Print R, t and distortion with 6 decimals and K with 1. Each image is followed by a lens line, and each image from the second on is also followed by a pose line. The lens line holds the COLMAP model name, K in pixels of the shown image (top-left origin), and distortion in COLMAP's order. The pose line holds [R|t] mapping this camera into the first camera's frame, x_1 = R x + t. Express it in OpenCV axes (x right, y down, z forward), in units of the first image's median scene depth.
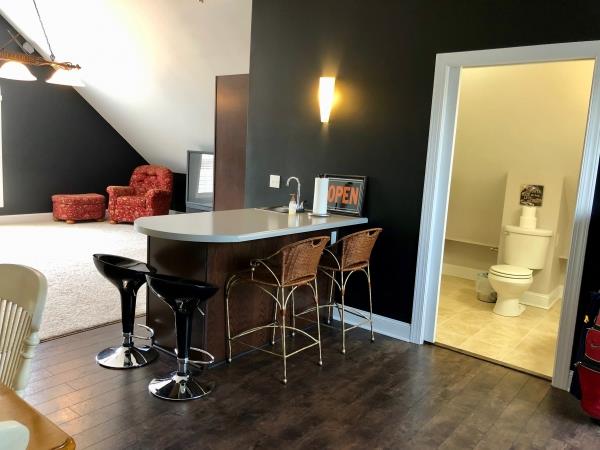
lens RADIAL K [[479.5, 0, 295.8], [0, 479.5, 224.4], [0, 0, 1]] dist [0.007113, -0.053036]
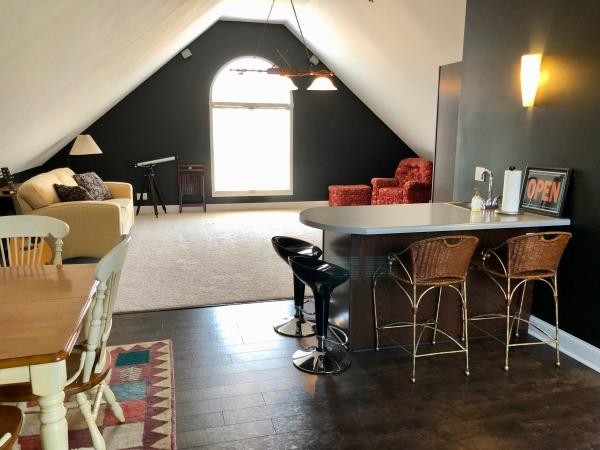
lens RADIAL K [[479.5, 0, 295.8], [0, 479.5, 224.4], [0, 0, 1]] dist [0.007113, -0.053036]
pose [[0.795098, 0.060096, -0.603496, 0.274477], [-0.048339, 0.998192, 0.035714, -0.011014], [0.604552, 0.000776, 0.796566, 0.058014]]
